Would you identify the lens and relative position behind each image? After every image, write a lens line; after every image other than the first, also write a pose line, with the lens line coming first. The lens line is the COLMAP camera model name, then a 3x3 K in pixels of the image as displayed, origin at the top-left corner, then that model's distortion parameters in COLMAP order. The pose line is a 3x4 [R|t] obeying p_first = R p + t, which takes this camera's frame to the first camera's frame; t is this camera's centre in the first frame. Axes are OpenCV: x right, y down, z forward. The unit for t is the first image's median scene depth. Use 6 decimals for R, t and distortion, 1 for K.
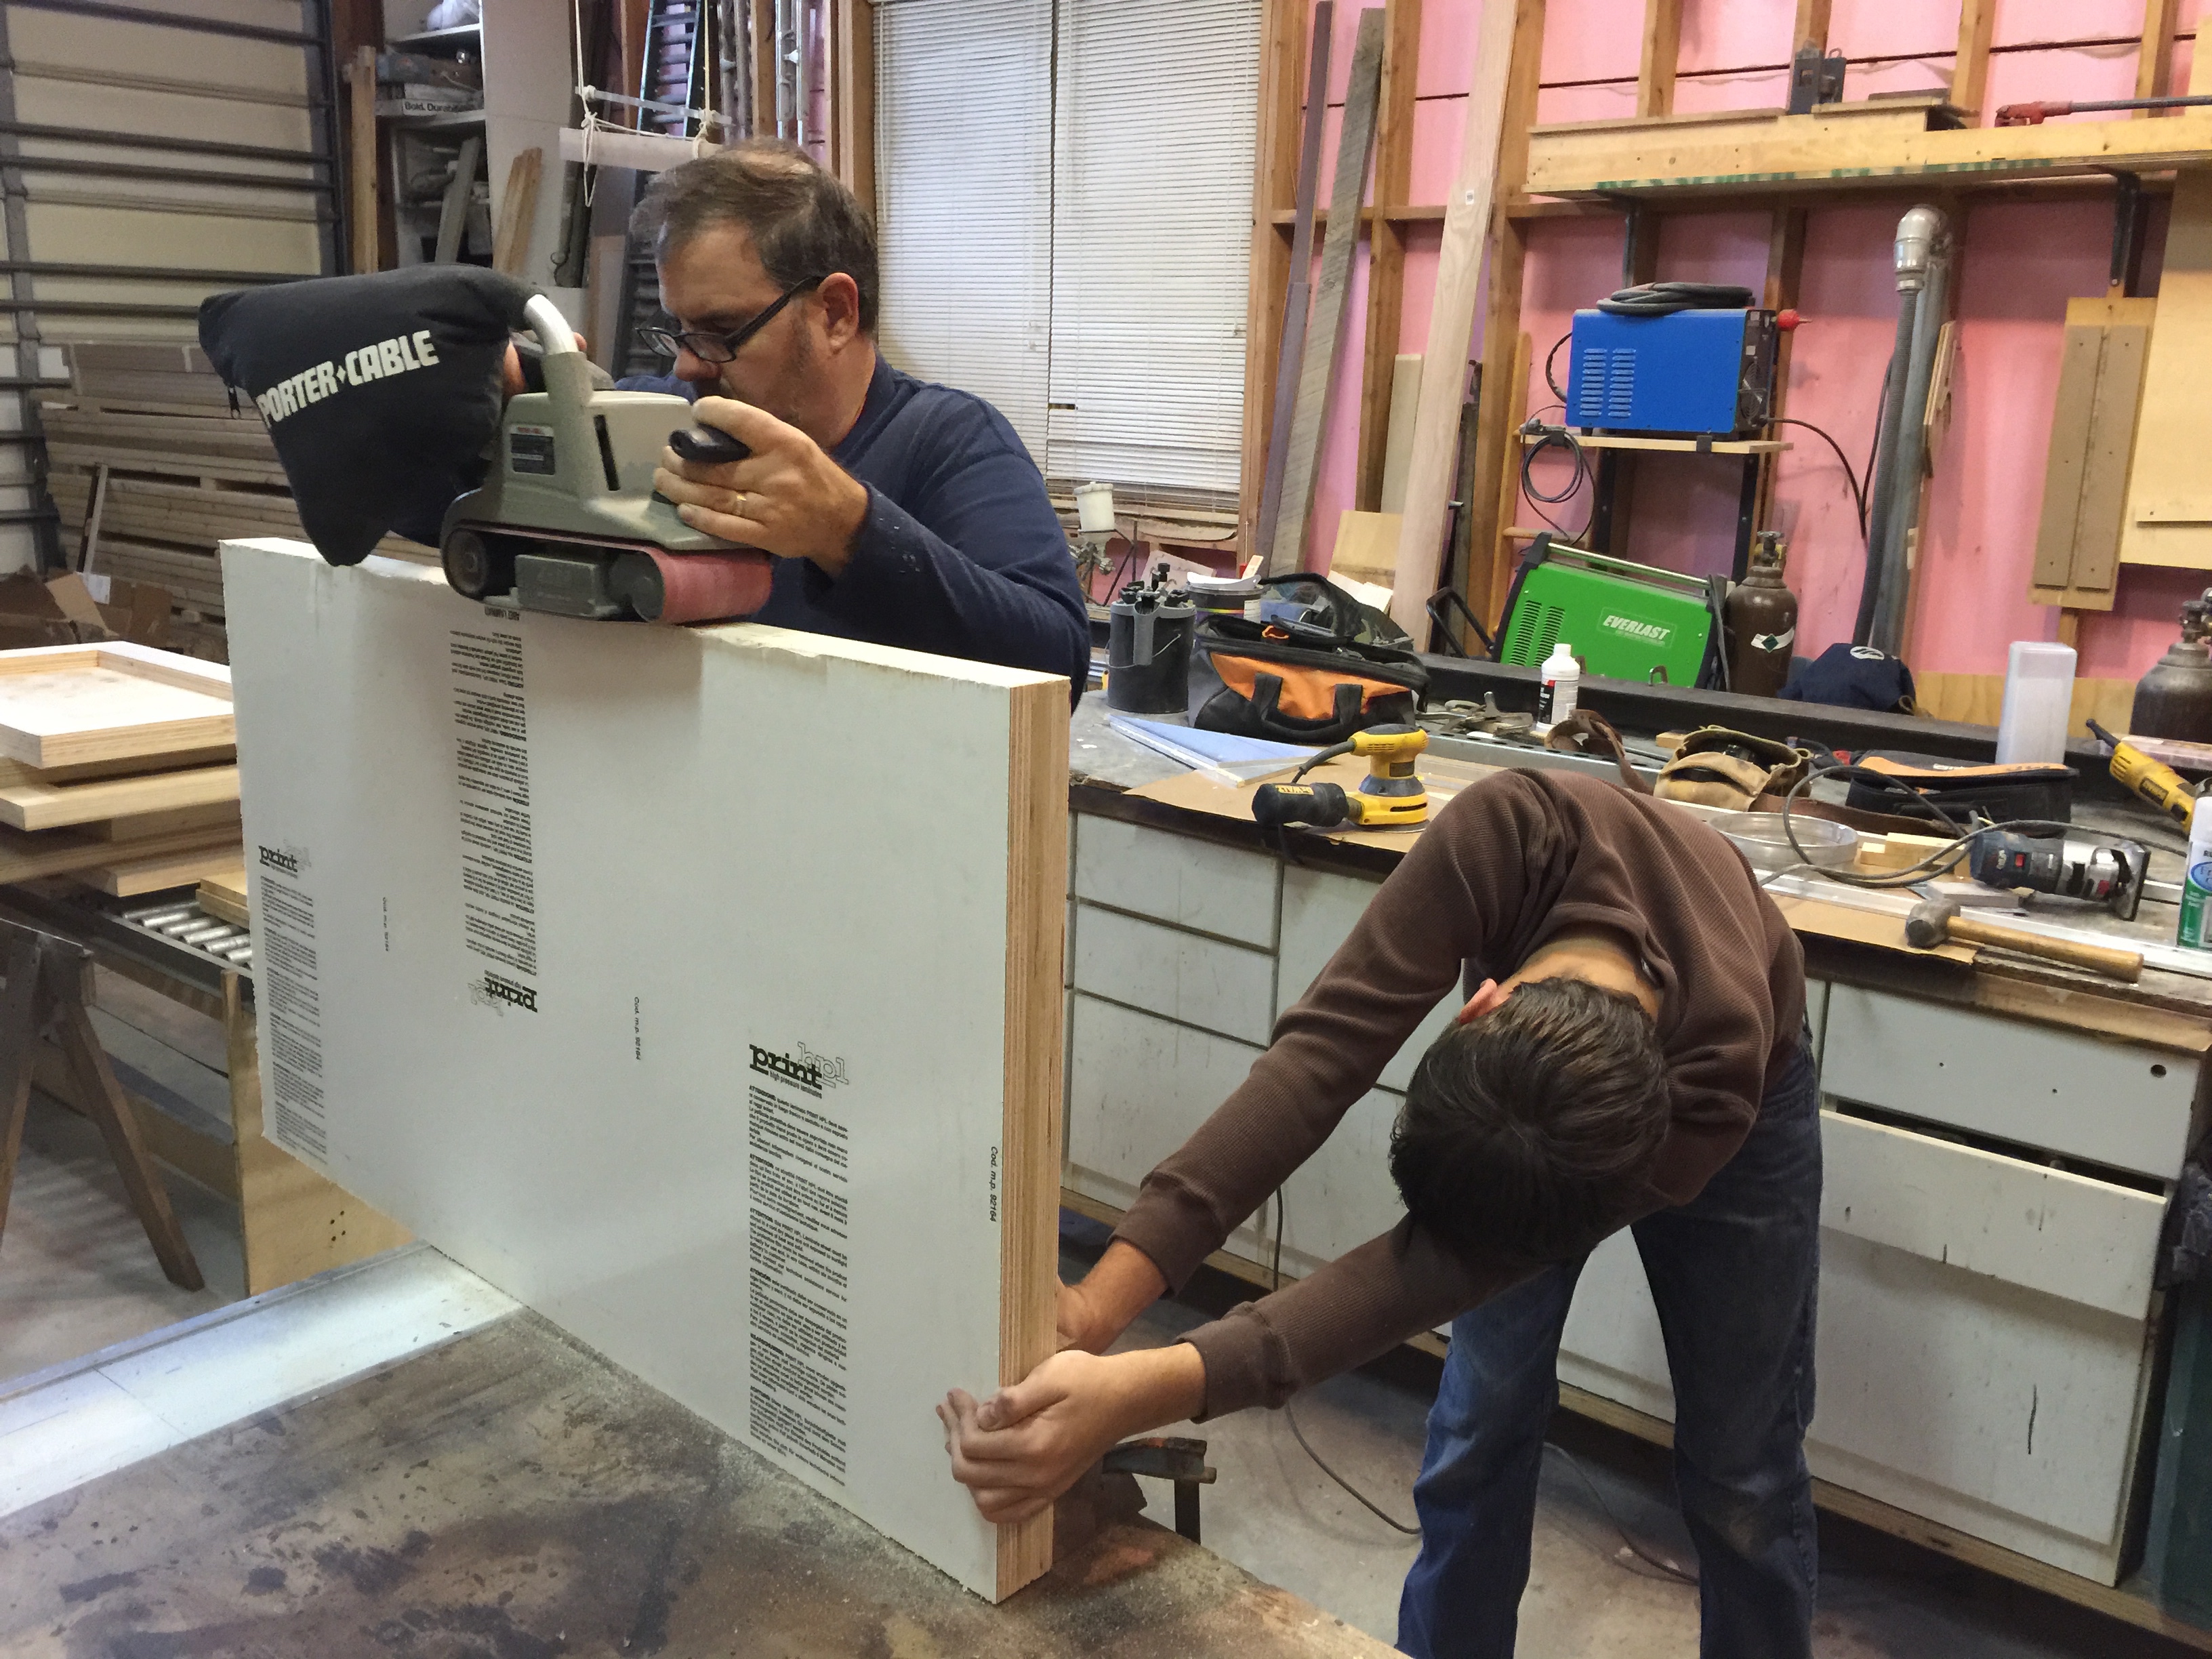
lens RADIAL K [[1861.7, 0, 1106.0], [0, 1861.7, 829.5], [0, 0, 1]] dist [0.085738, -0.115280]
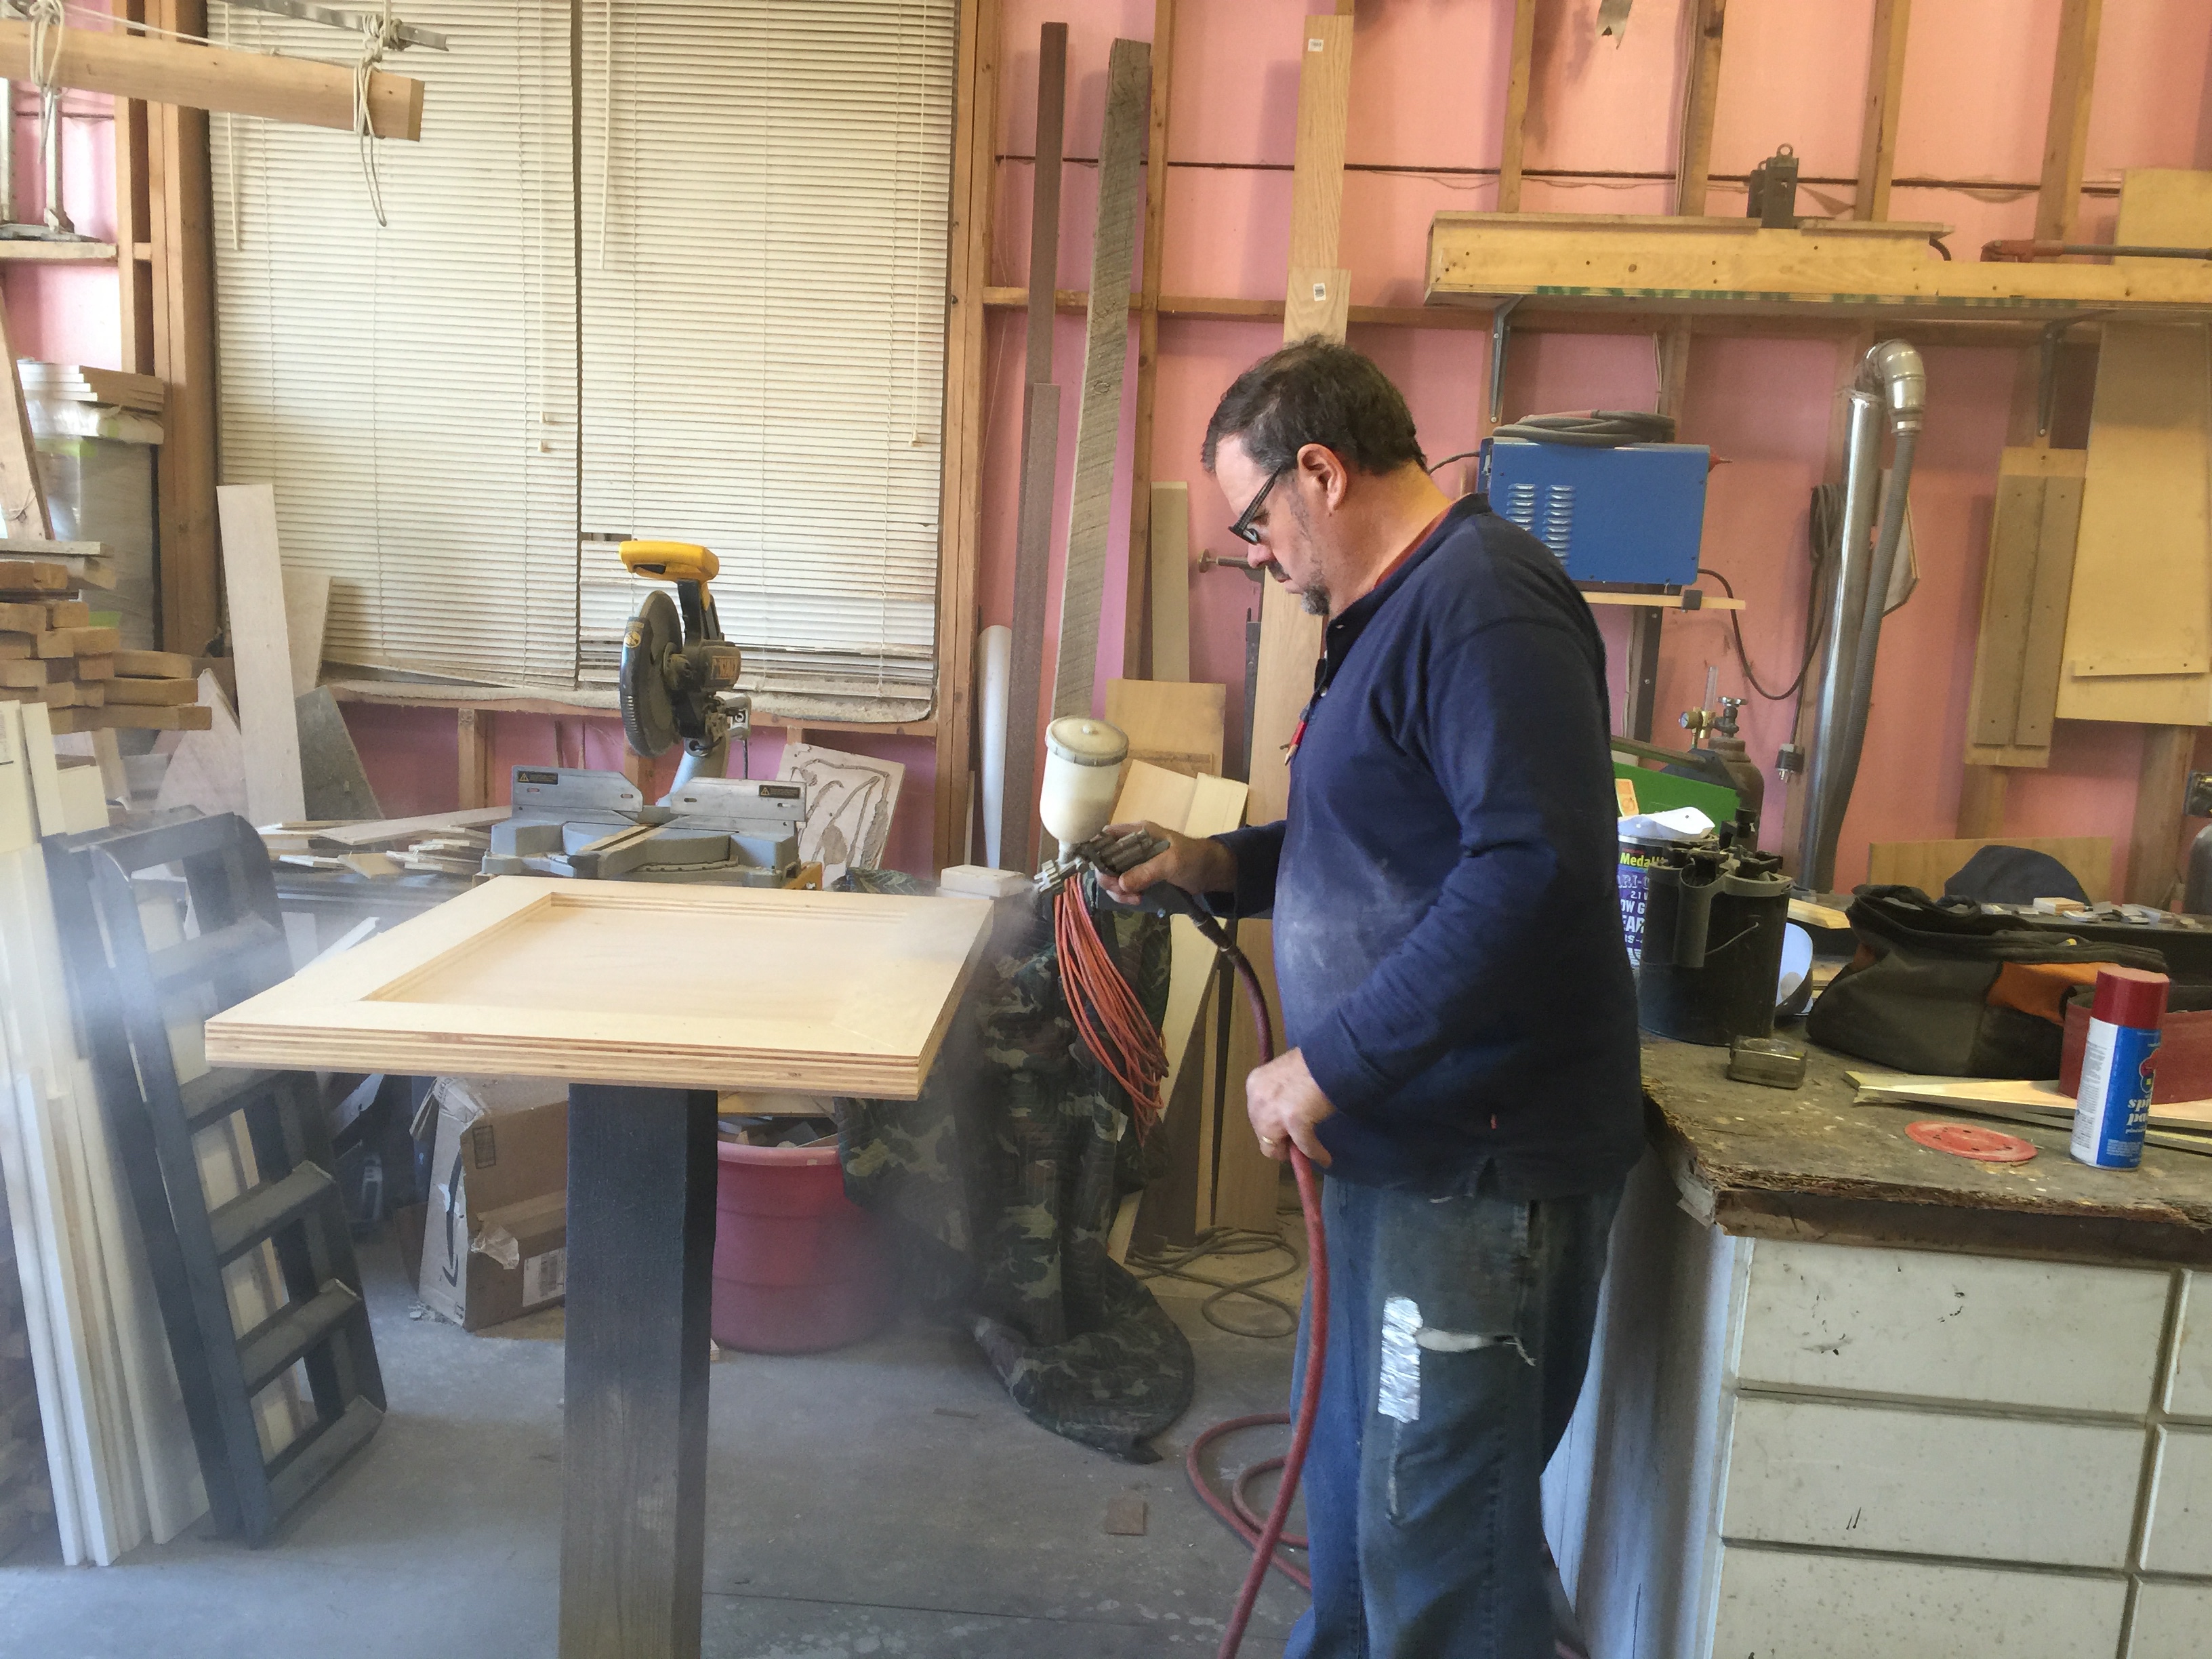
lens RADIAL K [[1855.8, 0, 1101.1], [0, 1855.8, 836.0], [0, 0, 1]] dist [0.088630, -0.122000]
pose [[0.809629, -0.092666, 0.579581, -0.416740], [0.119005, 0.992865, -0.007496, -0.130266], [-0.574751, 0.075042, 0.814880, 0.492602]]
